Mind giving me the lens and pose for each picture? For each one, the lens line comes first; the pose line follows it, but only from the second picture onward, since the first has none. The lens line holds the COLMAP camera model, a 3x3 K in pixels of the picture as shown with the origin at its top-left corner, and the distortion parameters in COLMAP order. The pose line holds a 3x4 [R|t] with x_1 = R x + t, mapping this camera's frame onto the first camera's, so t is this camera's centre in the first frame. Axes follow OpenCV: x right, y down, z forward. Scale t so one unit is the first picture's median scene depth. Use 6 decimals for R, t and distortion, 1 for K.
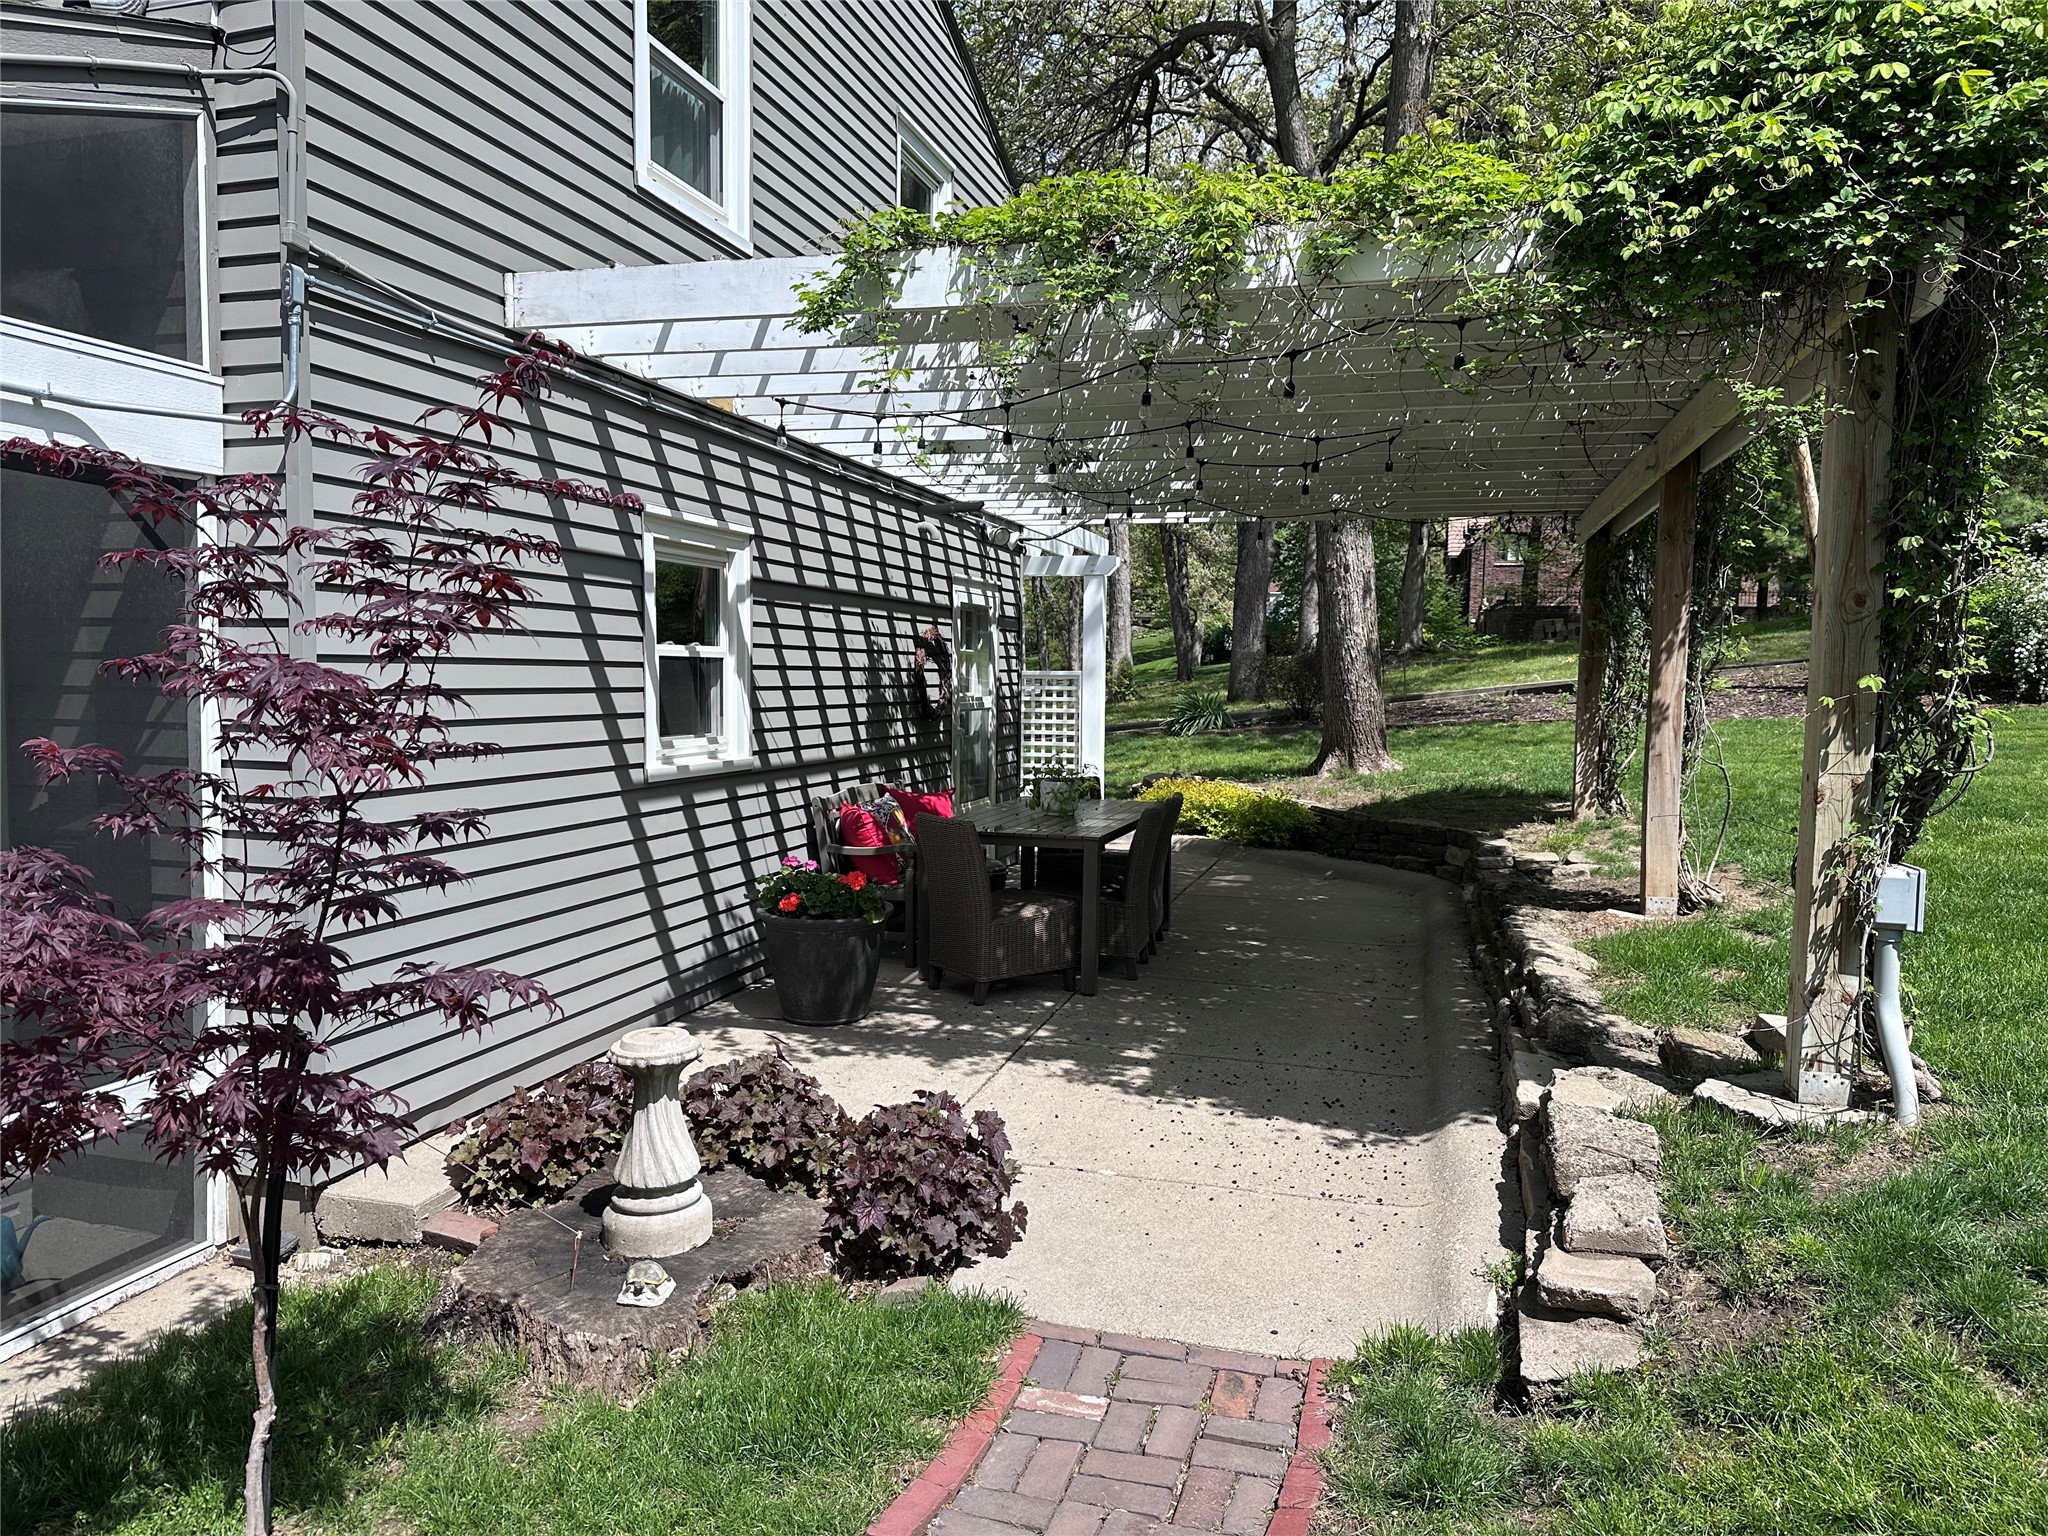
lens RADIAL K [[1440.9, 0, 1024.2], [0, 1440.9, 759.8], [0, 0, 1]] dist [0.041347, -0.047507]
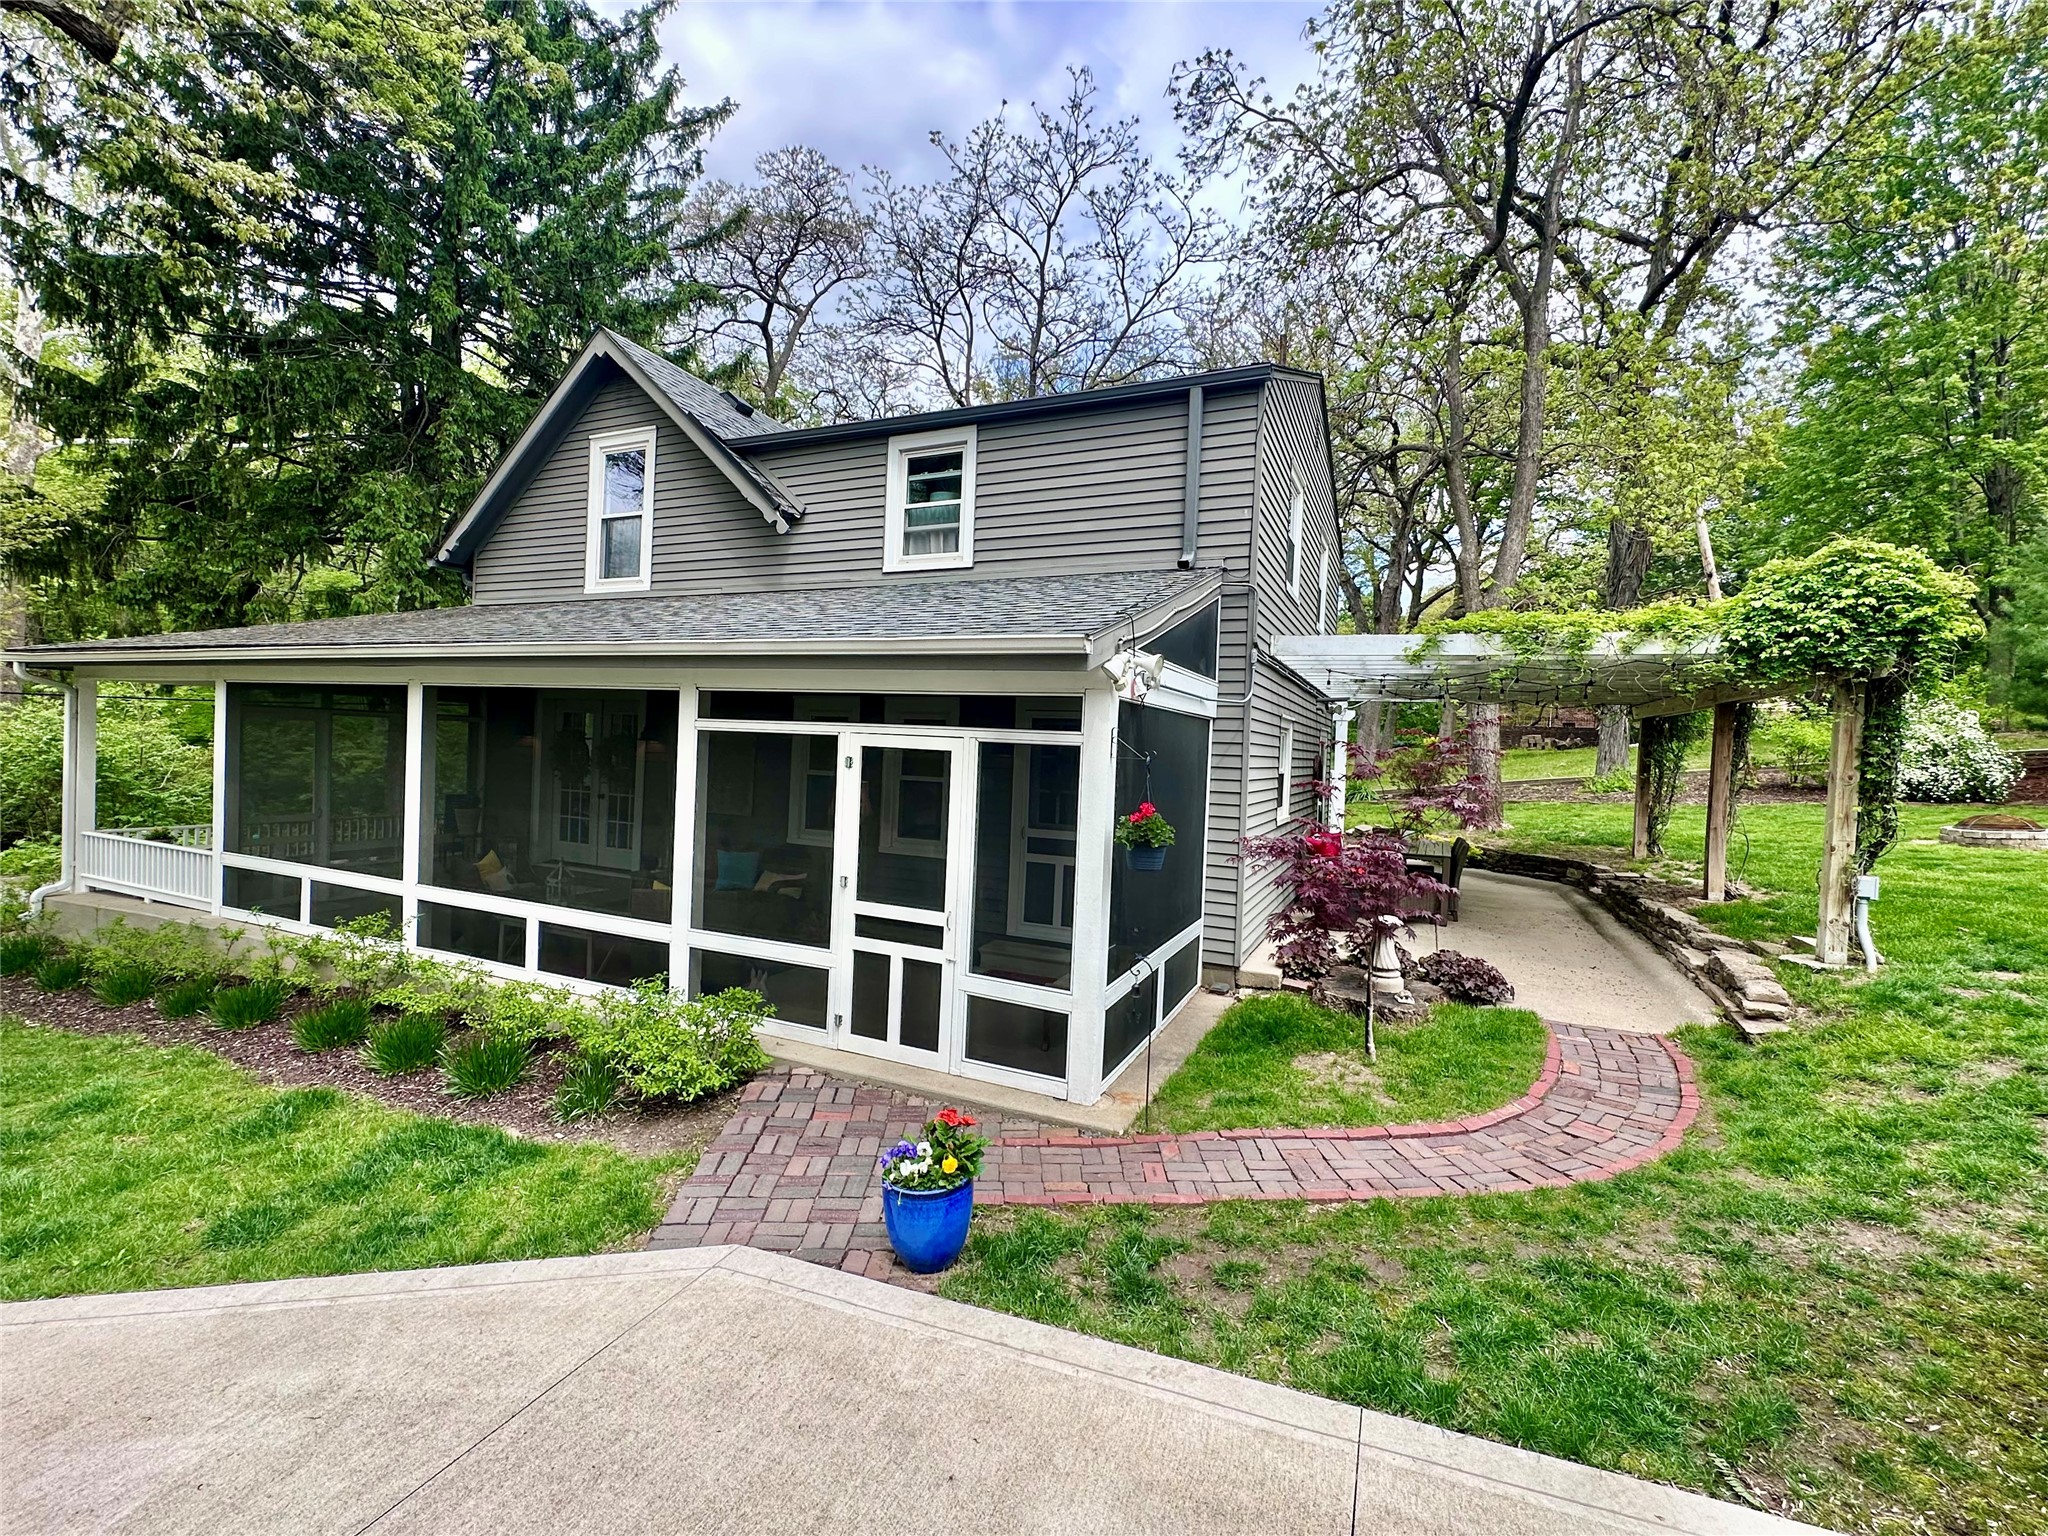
lens RADIAL K [[893.4, 0, 1023.6], [0, 893.4, 766.1], [0, 0, 1]] dist [-0.004891, -0.000645]
pose [[0.989142, 0.025212, -0.144782, -0.776328], [-0.031893, 0.998522, -0.044005, -0.008511], [0.143458, 0.048145, 0.988485, -0.944501]]
